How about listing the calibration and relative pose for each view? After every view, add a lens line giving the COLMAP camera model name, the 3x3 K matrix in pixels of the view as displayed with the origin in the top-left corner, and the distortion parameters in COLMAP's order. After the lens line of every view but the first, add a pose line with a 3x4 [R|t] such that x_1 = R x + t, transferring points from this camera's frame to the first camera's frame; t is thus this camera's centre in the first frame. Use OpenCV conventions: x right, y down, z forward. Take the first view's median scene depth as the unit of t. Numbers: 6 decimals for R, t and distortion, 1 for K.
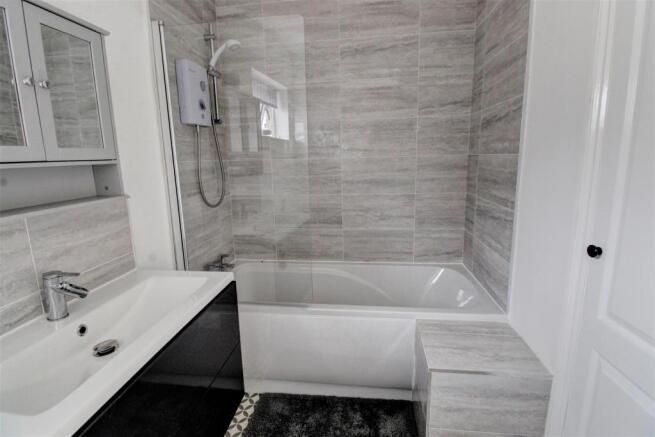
lens RADIAL K [[302.1, 0, 332.0], [0, 302.1, 209.3], [0, 0, 1]] dist [0.002479, -0.013766]
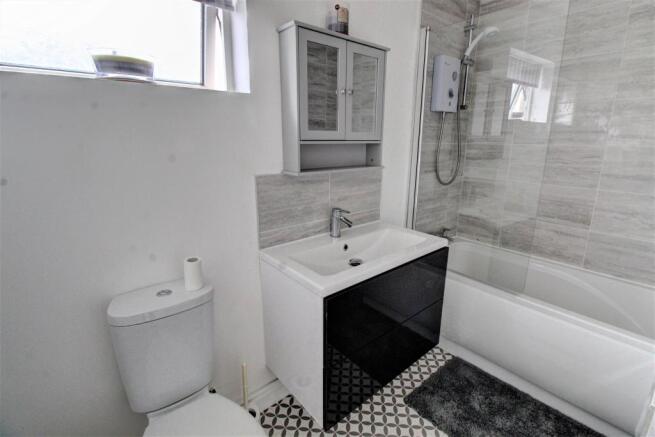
lens RADIAL K [[302.1, 0, 332.0], [0, 302.1, 209.3], [0, 0, 1]] dist [0.002479, -0.013766]
pose [[0.721534, 0.180091, -0.668548, 0.076412], [-0.142035, 0.983545, 0.111652, 0.016794], [0.677654, 0.014397, 0.735240, -0.117343]]
